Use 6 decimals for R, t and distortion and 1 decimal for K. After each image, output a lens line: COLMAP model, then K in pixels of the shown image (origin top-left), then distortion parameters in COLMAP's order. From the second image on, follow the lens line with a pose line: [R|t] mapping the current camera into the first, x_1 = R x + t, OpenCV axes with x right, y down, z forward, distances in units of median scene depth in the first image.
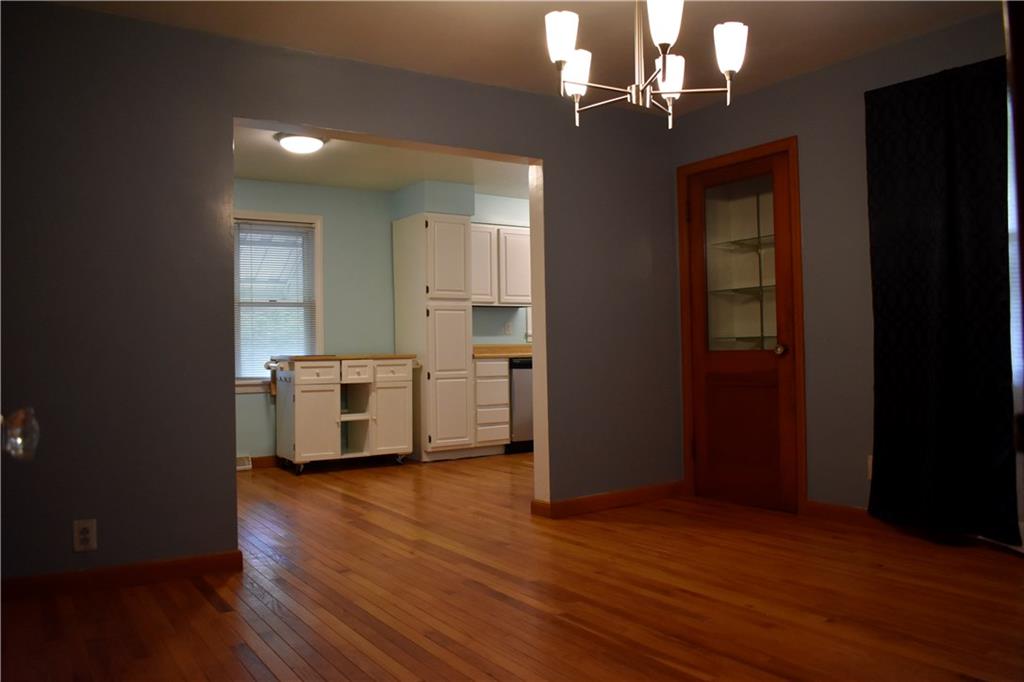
lens RADIAL K [[799.8, 0, 512.0], [0, 799.8, 341.0], [0, 0, 1]] dist [-0.093997, 0.008898]
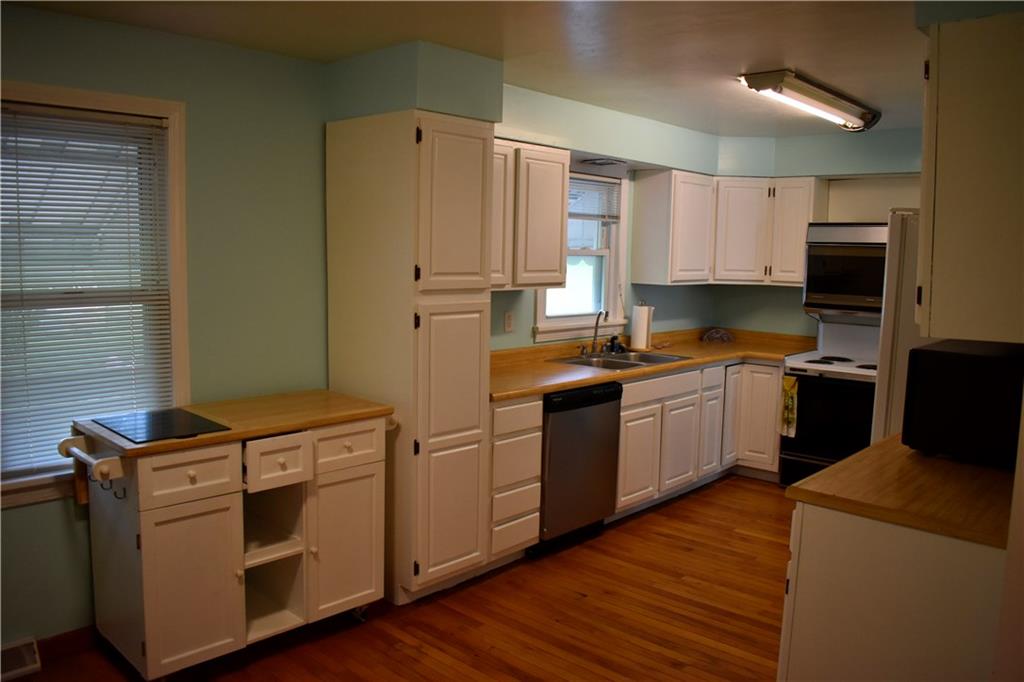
lens RADIAL K [[799.8, 0, 512.0], [0, 799.8, 341.0], [0, 0, 1]] dist [-0.093997, 0.008898]
pose [[0.971890, 0.008880, 0.235269, -0.163384], [-0.037456, 0.992393, 0.117272, -0.082347], [-0.232438, -0.122788, 0.964829, 0.515467]]
